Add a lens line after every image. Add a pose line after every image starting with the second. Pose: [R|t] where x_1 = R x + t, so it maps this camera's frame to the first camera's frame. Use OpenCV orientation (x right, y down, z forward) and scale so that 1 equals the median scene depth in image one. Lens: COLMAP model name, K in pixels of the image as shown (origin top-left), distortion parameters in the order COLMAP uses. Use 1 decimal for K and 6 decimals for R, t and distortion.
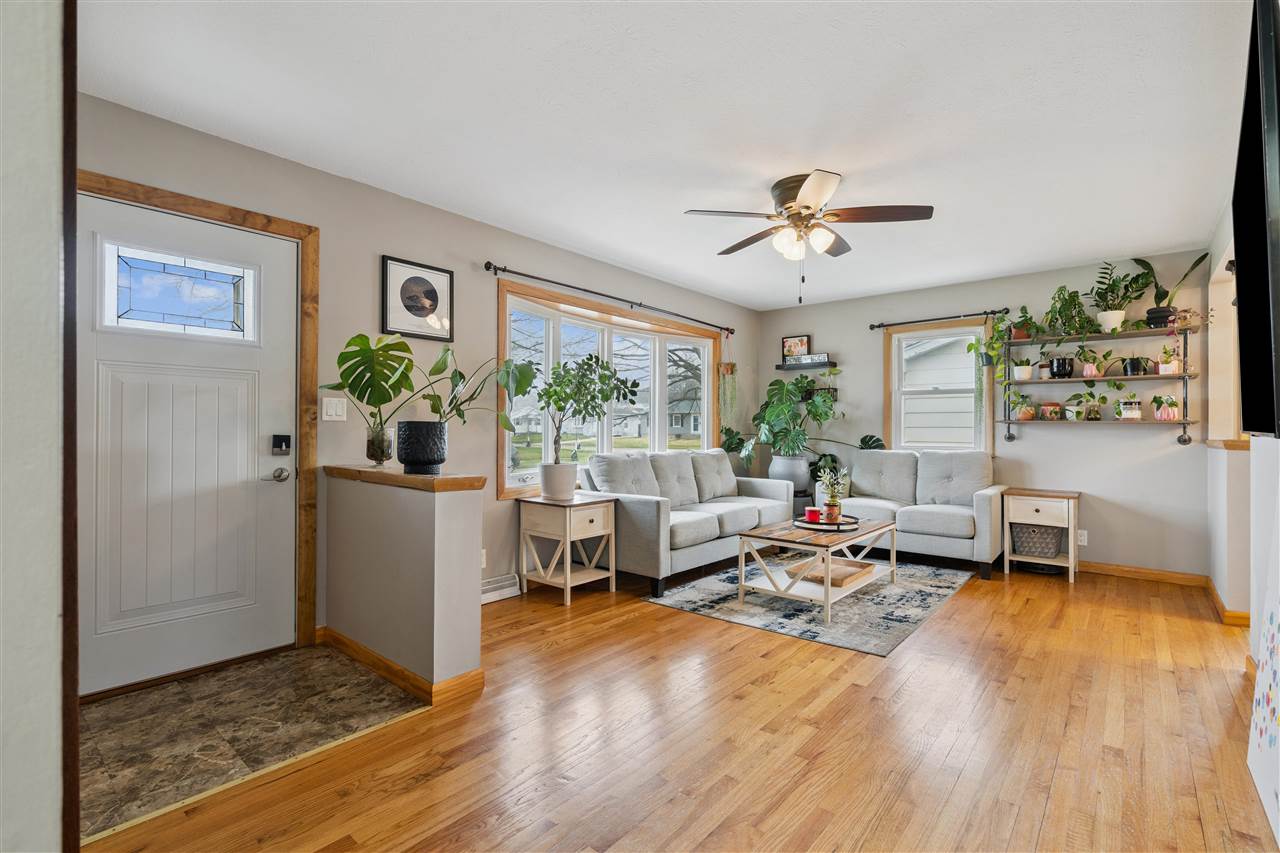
lens RADIAL K [[594.7, 0, 644.4], [0, 594.7, 426.0], [0, 0, 1]] dist [-0.000701, 0.002954]
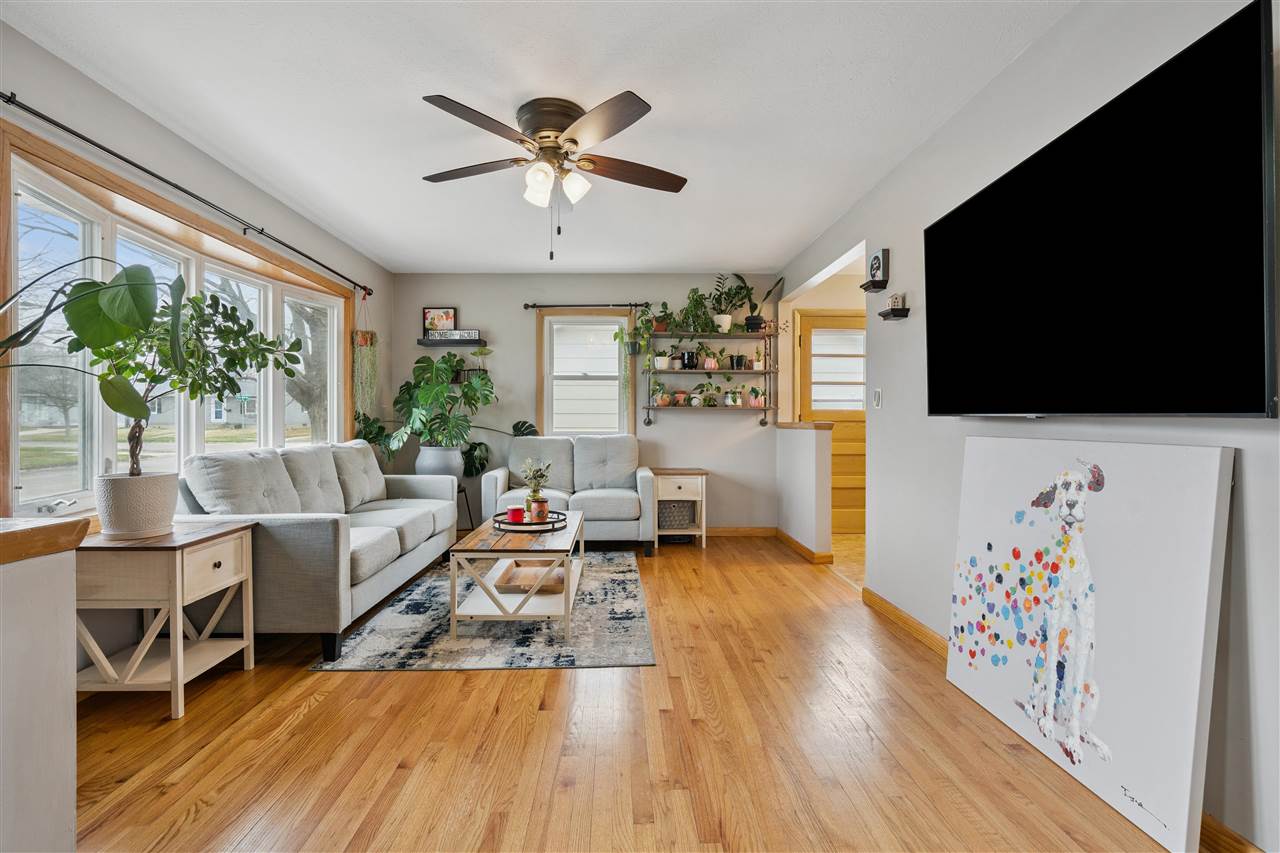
lens RADIAL K [[594.7, 0, 623.4], [0, 594.7, 420.7], [0, 0, 1]] dist [-0.000701, 0.002954]
pose [[0.761079, -0.008018, 0.648609, -0.142035], [-0.000501, 0.999916, 0.012949, 0.003067], [-0.648659, -0.010180, 0.761011, 0.227314]]
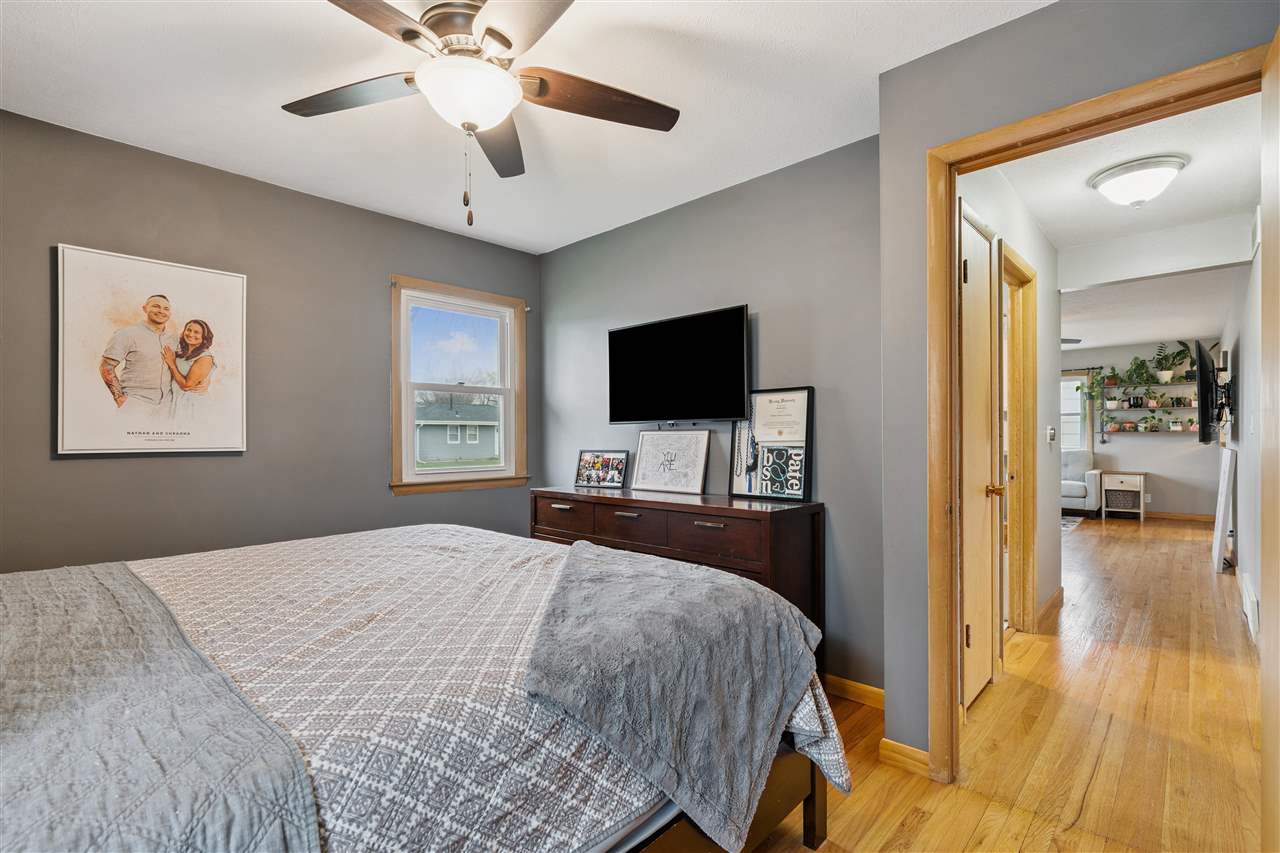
lens RADIAL K [[594.7, 0, 650.3], [0, 594.7, 437.8], [0, 0, 1]] dist [-0.000701, 0.002954]
pose [[0.998729, -0.002351, -0.050348, -0.681939], [0.002521, 0.999991, 0.003315, -0.001094], [0.050340, -0.003438, 0.998726, -0.880074]]
